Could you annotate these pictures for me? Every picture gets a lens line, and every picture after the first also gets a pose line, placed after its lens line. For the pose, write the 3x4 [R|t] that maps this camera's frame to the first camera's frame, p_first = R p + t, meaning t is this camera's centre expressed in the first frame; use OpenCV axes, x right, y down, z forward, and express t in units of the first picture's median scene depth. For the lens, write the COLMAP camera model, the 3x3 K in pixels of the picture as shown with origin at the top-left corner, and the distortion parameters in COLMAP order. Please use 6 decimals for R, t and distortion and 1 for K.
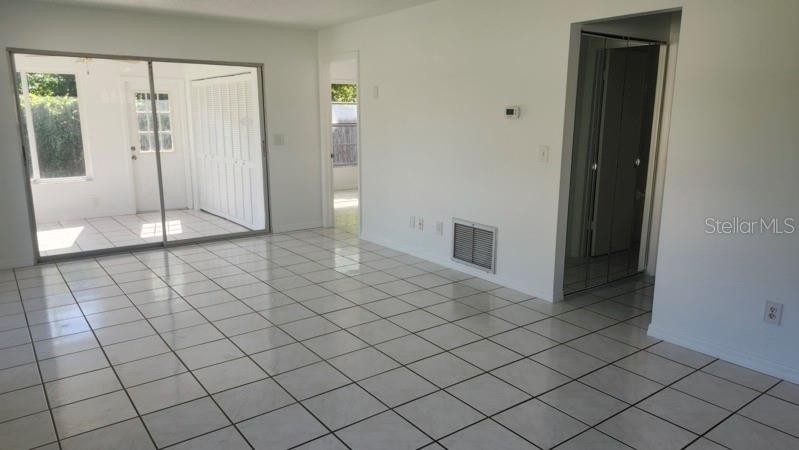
lens RADIAL K [[541.8, 0, 388.5], [0, 541.8, 216.9], [0, 0, 1]] dist [0.130358, -0.143086]
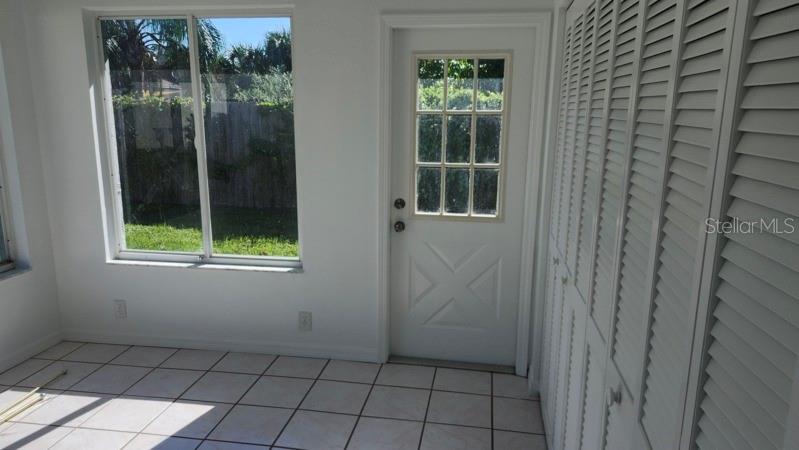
lens RADIAL K [[541.8, 0, 388.5], [0, 541.8, 216.9], [0, 0, 1]] dist [0.130358, -0.143086]
pose [[0.683618, 0.154681, -0.713261, -0.188822], [-0.148857, 0.986291, 0.071221, -0.140042], [0.714499, 0.057486, 0.697271, 0.723836]]
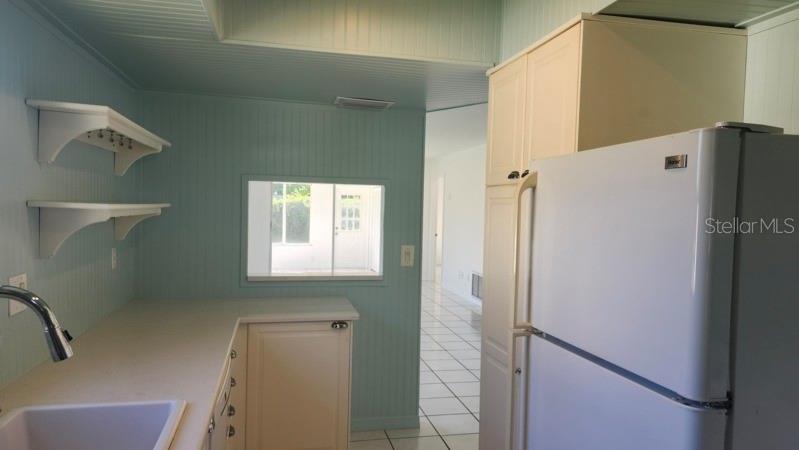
lens RADIAL K [[541.8, 0, 388.5], [0, 541.8, 216.9], [0, 0, 1]] dist [0.130358, -0.143086]
pose [[0.911633, 0.035807, -0.409443, 0.328932], [-0.107891, 0.982111, -0.154332, 0.073059], [0.396593, 0.184869, 0.899187, -0.379253]]
